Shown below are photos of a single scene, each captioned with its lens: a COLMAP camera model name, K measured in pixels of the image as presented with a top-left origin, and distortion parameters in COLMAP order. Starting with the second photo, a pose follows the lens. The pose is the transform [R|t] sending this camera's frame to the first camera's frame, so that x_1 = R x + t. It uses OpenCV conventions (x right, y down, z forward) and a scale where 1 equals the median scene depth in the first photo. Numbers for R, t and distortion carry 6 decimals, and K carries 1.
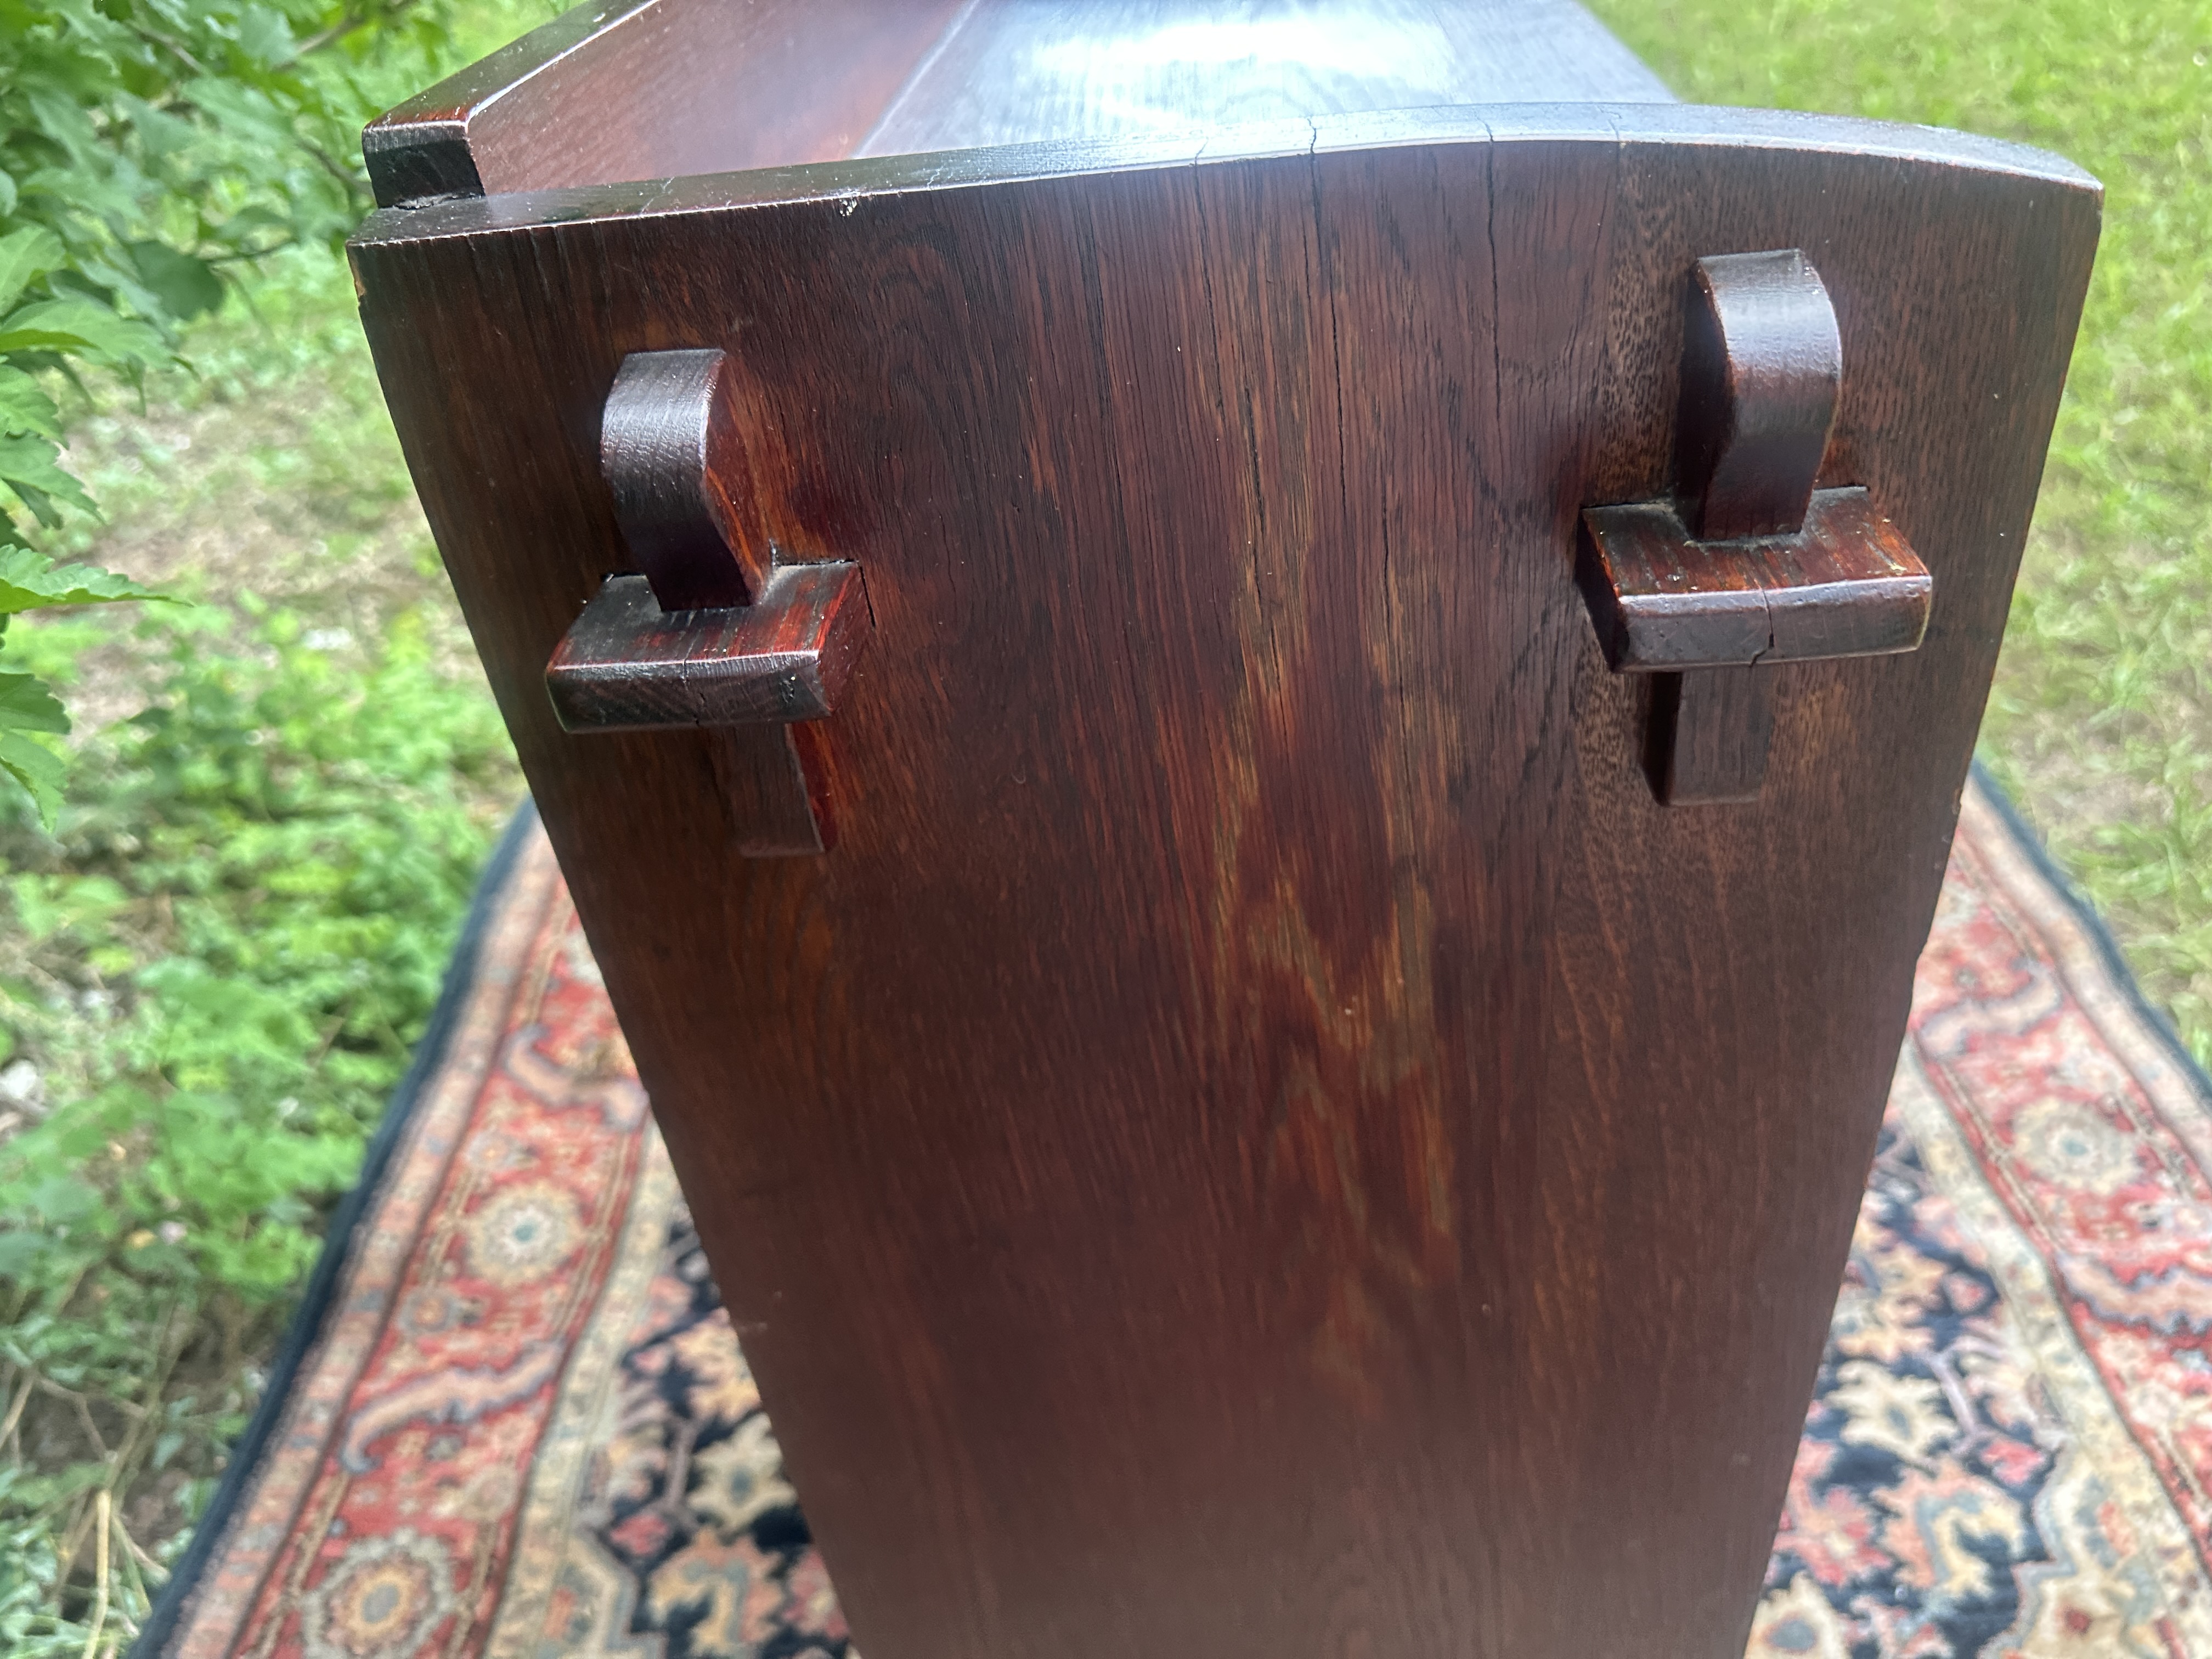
lens RADIAL K [[1665.9, 0, 1115.0], [0, 1665.9, 781.8], [0, 0, 1]] dist [-0.078038, 0.052223]
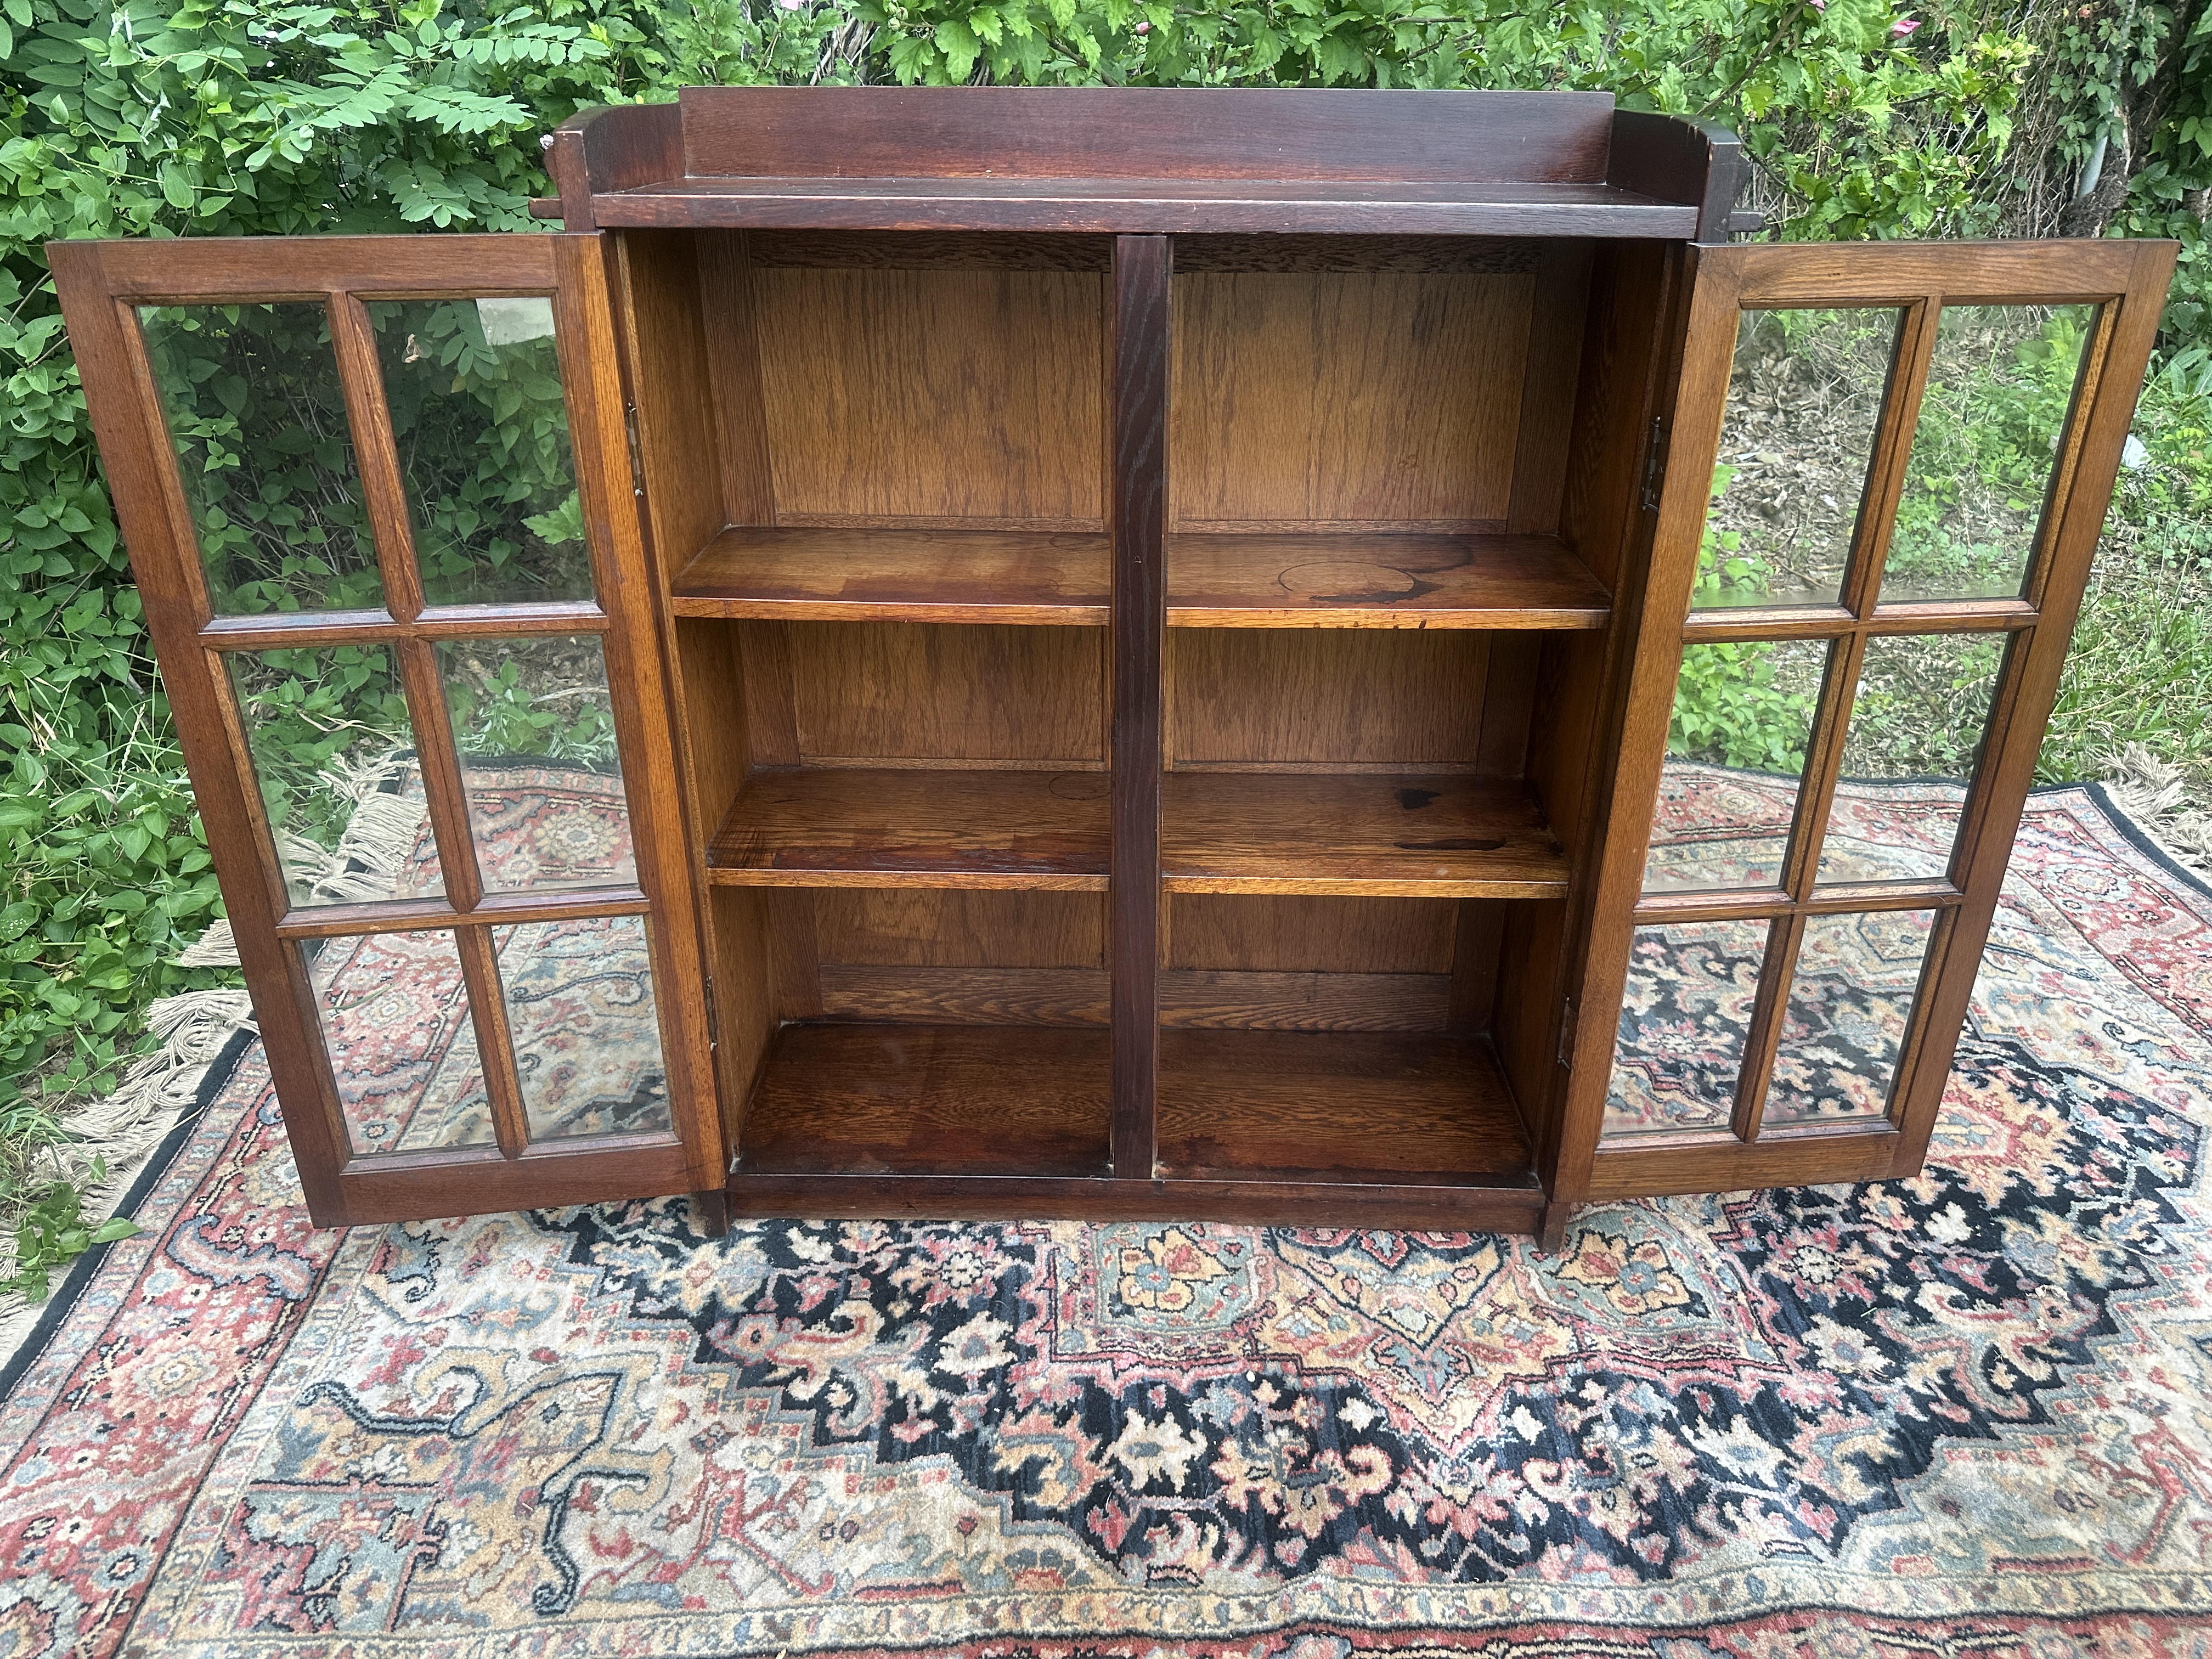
lens RADIAL K [[1576.0, 0, 1112.8], [0, 1576.0, 838.9], [0, 0, 1]] dist [0.036809, -0.055516]
pose [[0.035646, 0.525738, -0.849900, 1.201068], [-0.568832, 0.709908, 0.415284, -0.370067], [0.821681, 0.468647, 0.324362, 0.405316]]
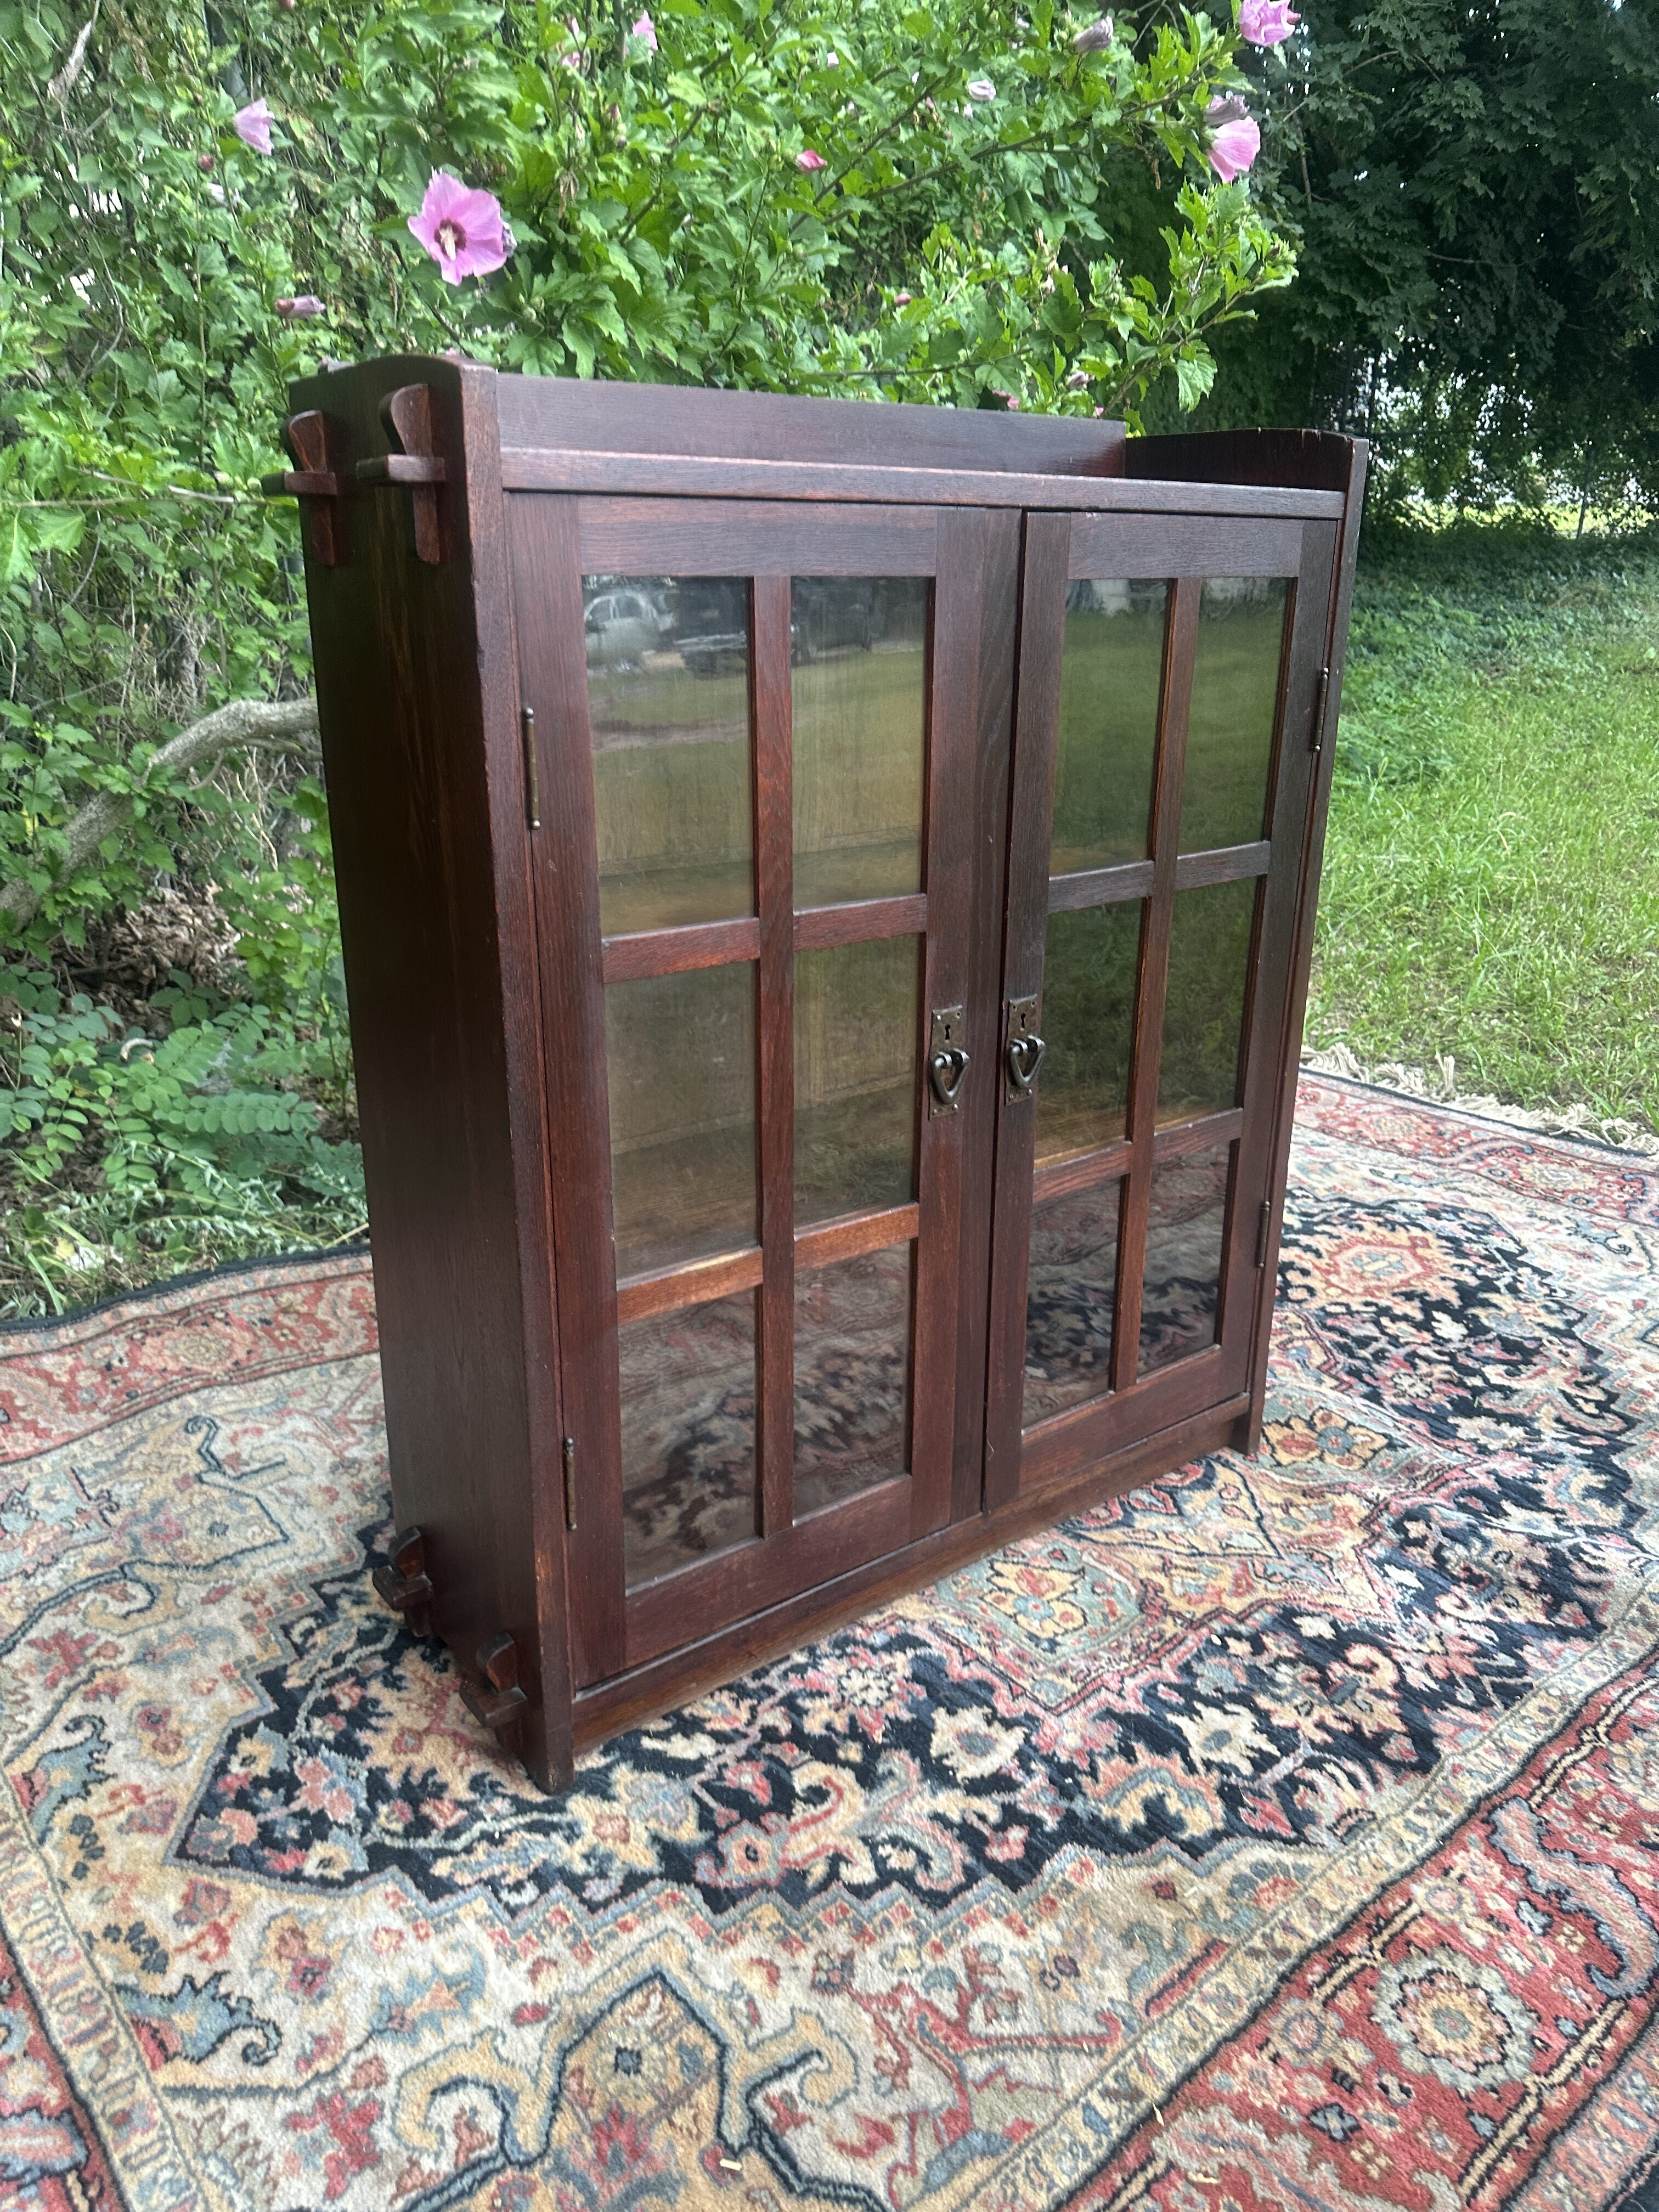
lens RADIAL K [[1592.1, 0, 826.7], [0, 1592.1, 1083.7], [0, 0, 1]] dist [0.005757, -0.014005]
pose [[0.639569, 0.335978, -0.691426, 0.902039], [-0.487610, 0.872644, -0.027003, 0.160614], [0.594297, 0.354417, 0.721942, -0.098258]]
